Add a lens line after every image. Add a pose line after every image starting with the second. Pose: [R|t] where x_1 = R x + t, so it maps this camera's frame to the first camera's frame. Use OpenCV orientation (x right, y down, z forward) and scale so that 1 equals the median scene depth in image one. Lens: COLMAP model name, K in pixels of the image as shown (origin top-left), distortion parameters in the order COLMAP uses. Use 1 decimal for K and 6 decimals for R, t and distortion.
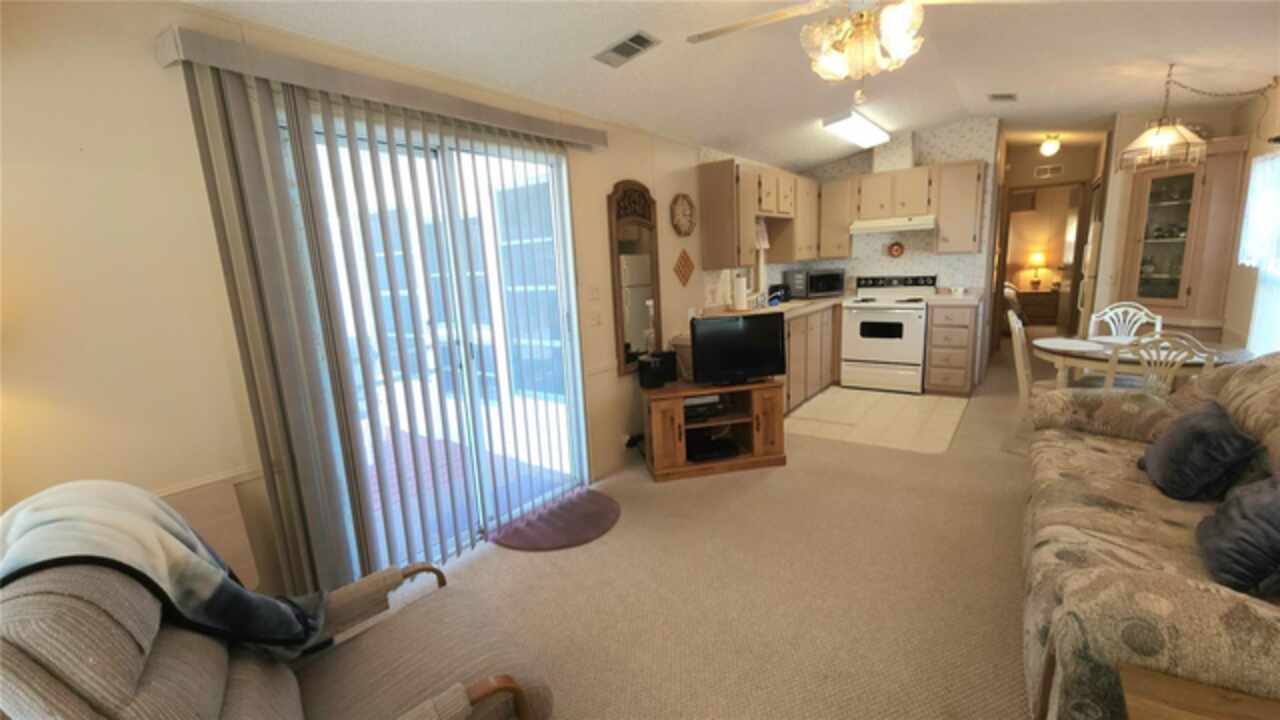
lens RADIAL K [[529.7, 0, 642.2], [0, 529.7, 364.2], [0, 0, 1]] dist [0.010641, -0.008788]
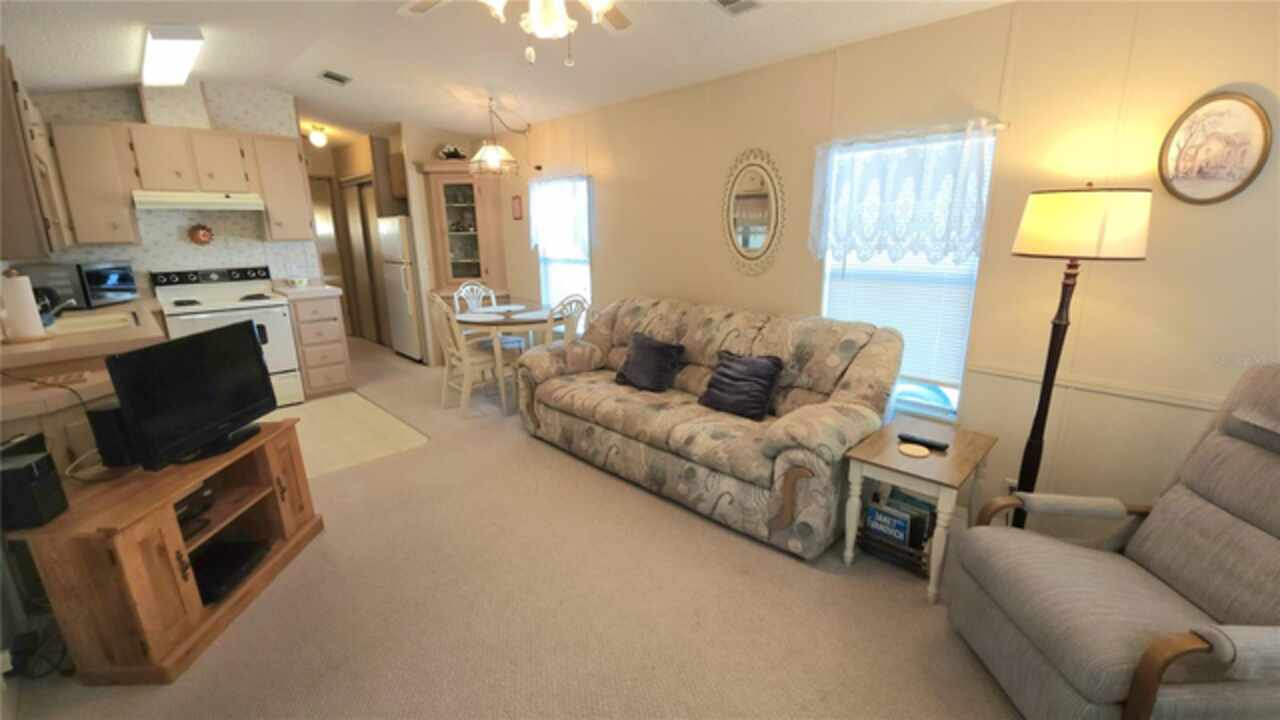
lens RADIAL K [[529.7, 0, 642.2], [0, 529.7, 364.2], [0, 0, 1]] dist [0.010641, -0.008788]
pose [[0.168631, -0.199677, 0.965242, -0.219599], [0.193992, 0.966836, 0.166116, -0.043166], [-0.966401, 0.159237, 0.201775, 0.292662]]
